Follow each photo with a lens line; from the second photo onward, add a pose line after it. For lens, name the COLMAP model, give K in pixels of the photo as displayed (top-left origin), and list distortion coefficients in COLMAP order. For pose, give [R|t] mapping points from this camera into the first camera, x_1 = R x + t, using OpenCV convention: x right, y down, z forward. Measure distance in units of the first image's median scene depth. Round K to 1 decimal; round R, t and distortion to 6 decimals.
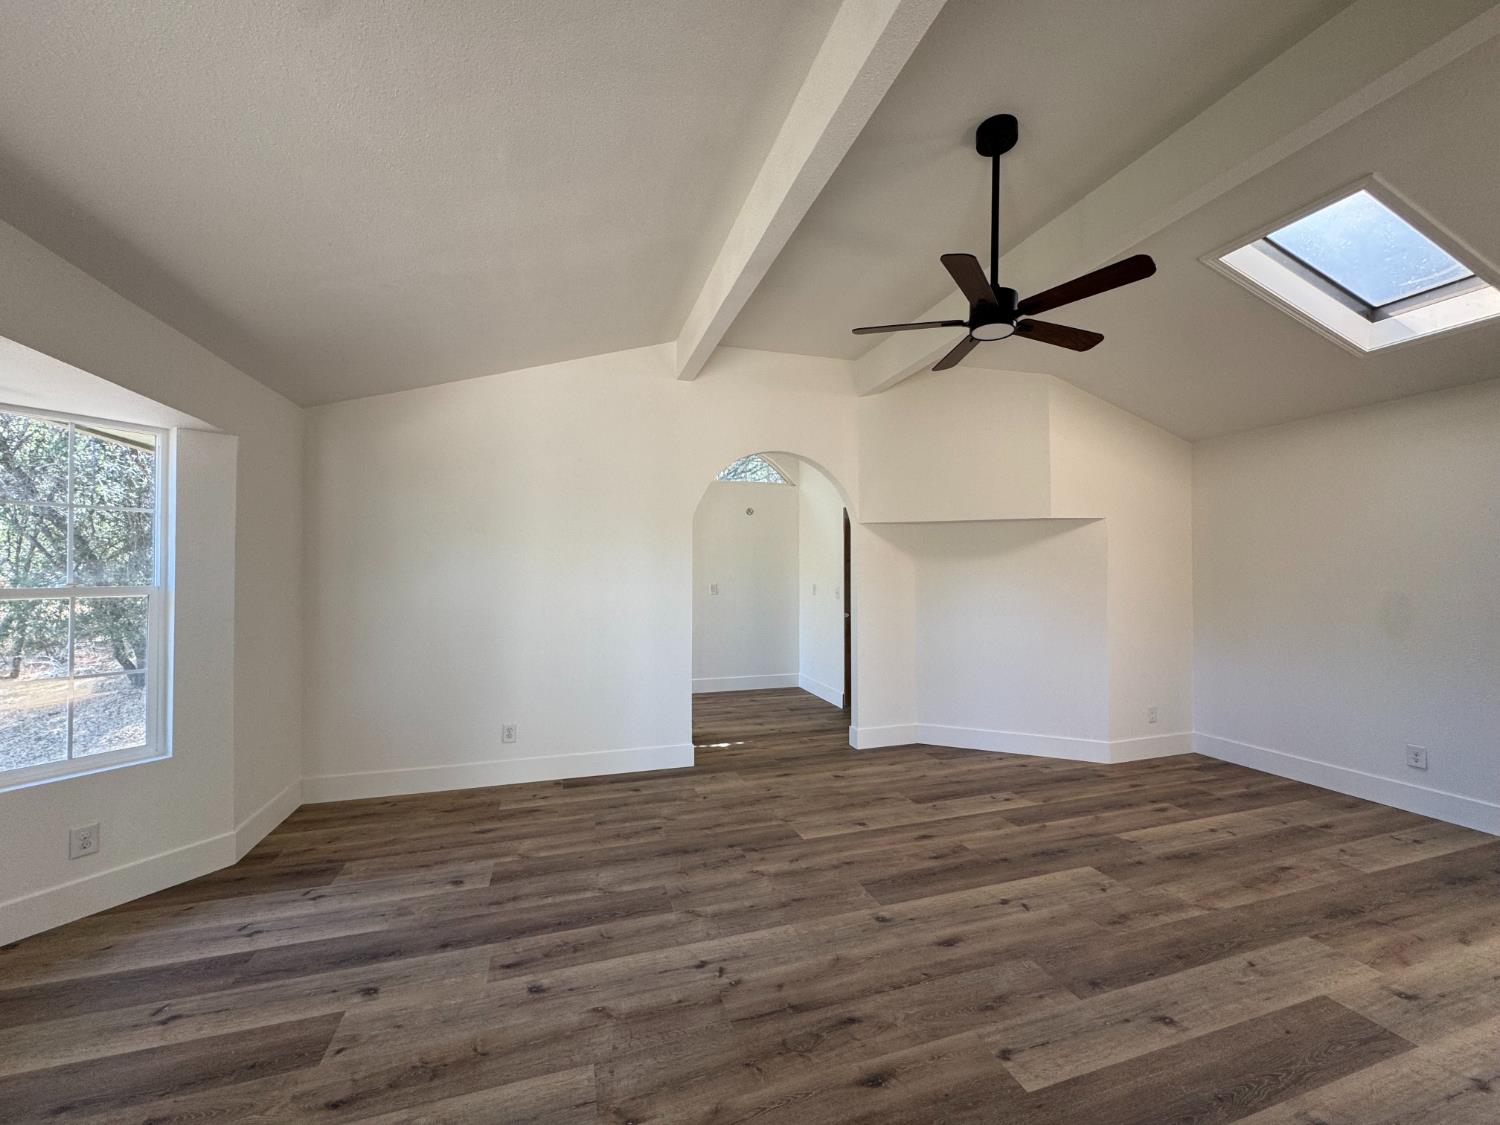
lens RADIAL K [[600.0, 0, 748.9], [0, 600.0, 561.7], [0, 0, 1]] dist [-0.003753, 0.000240]
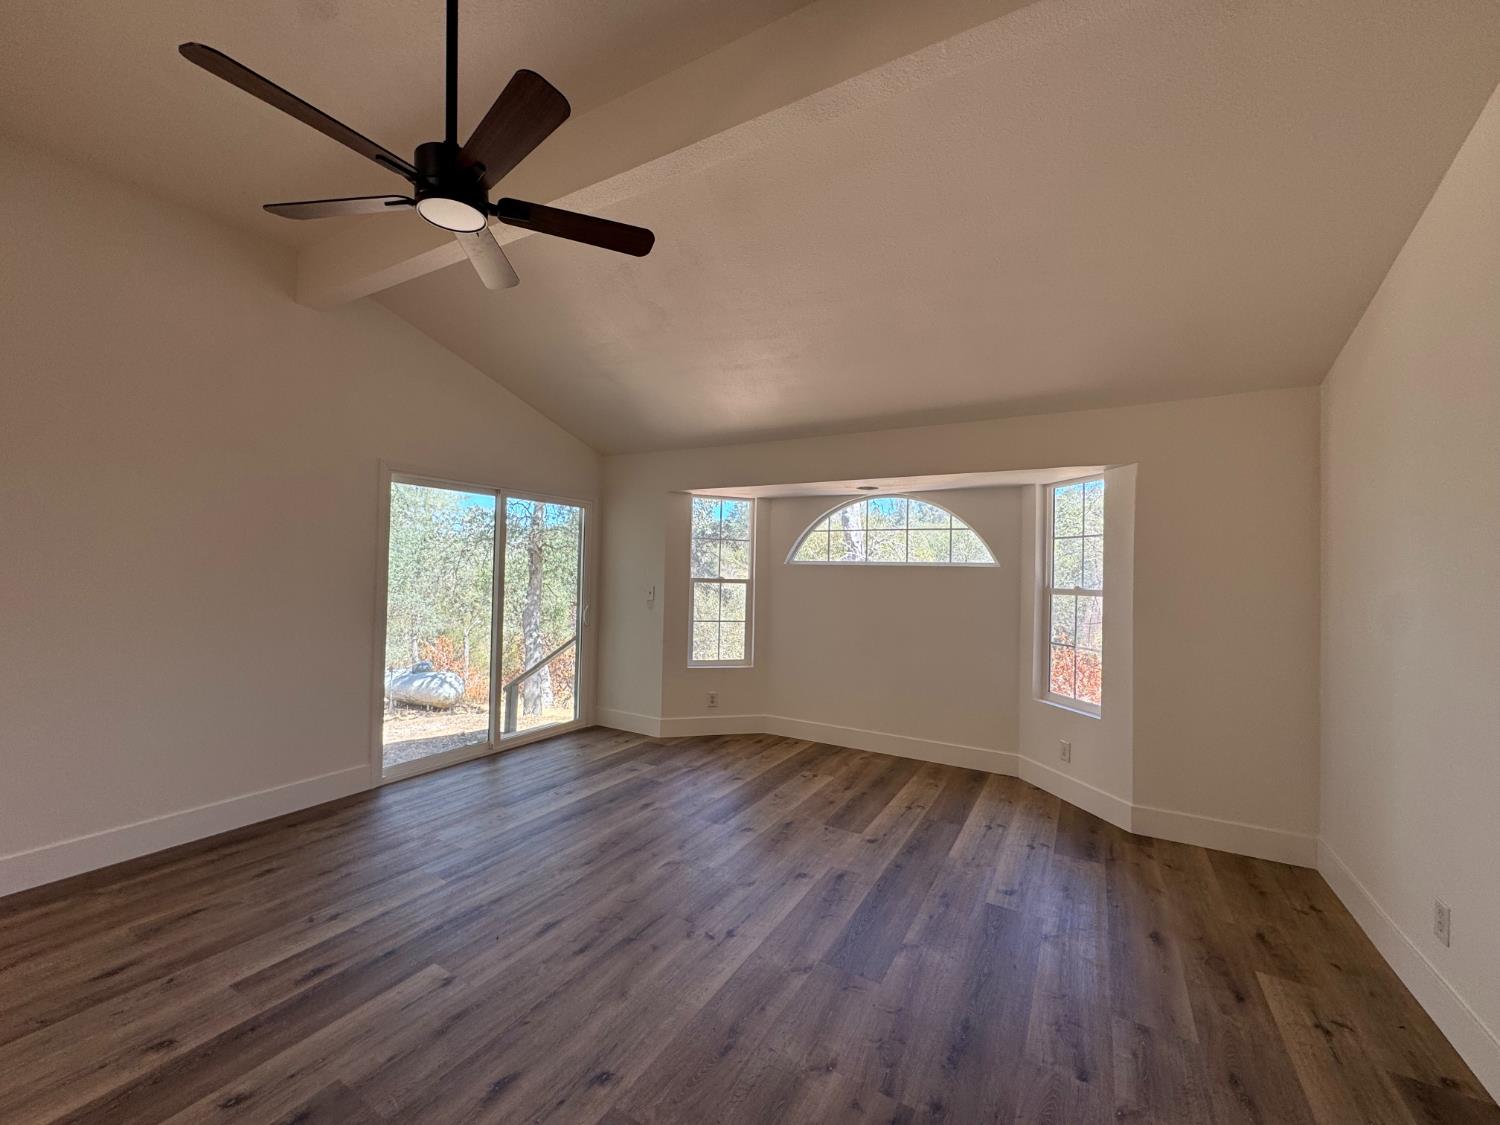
lens RADIAL K [[600.0, 0, 748.9], [0, 600.0, 561.7], [0, 0, 1]] dist [-0.003753, 0.000240]
pose [[-0.738838, -0.023639, -0.673469, 0.513128], [-0.007321, 0.999607, -0.027055, 0.018833], [0.673844, -0.015059, -0.738720, 1.455891]]
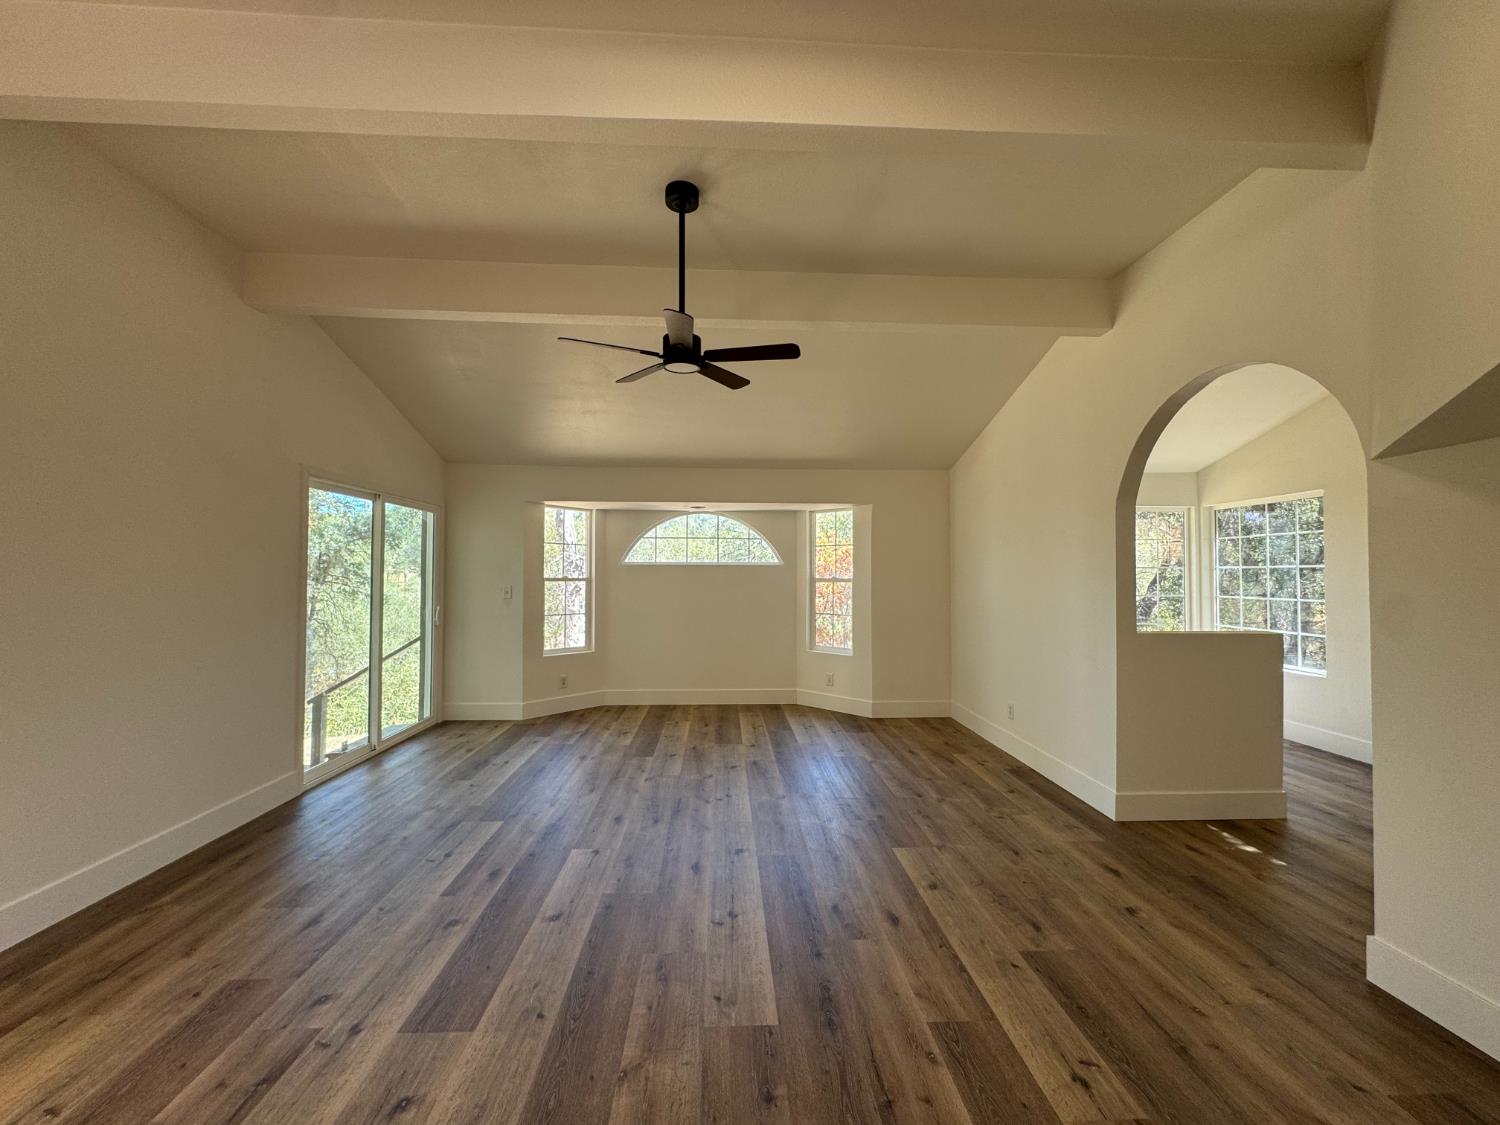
lens RADIAL K [[600.0, 0, 748.9], [0, 600.0, 561.7], [0, 0, 1]] dist [-0.003753, 0.000240]
pose [[-0.259883, -0.017274, -0.965486, 1.276575], [0.015433, 0.999638, -0.022040, 0.021294], [0.965517, -0.020629, -0.259522, 1.209358]]
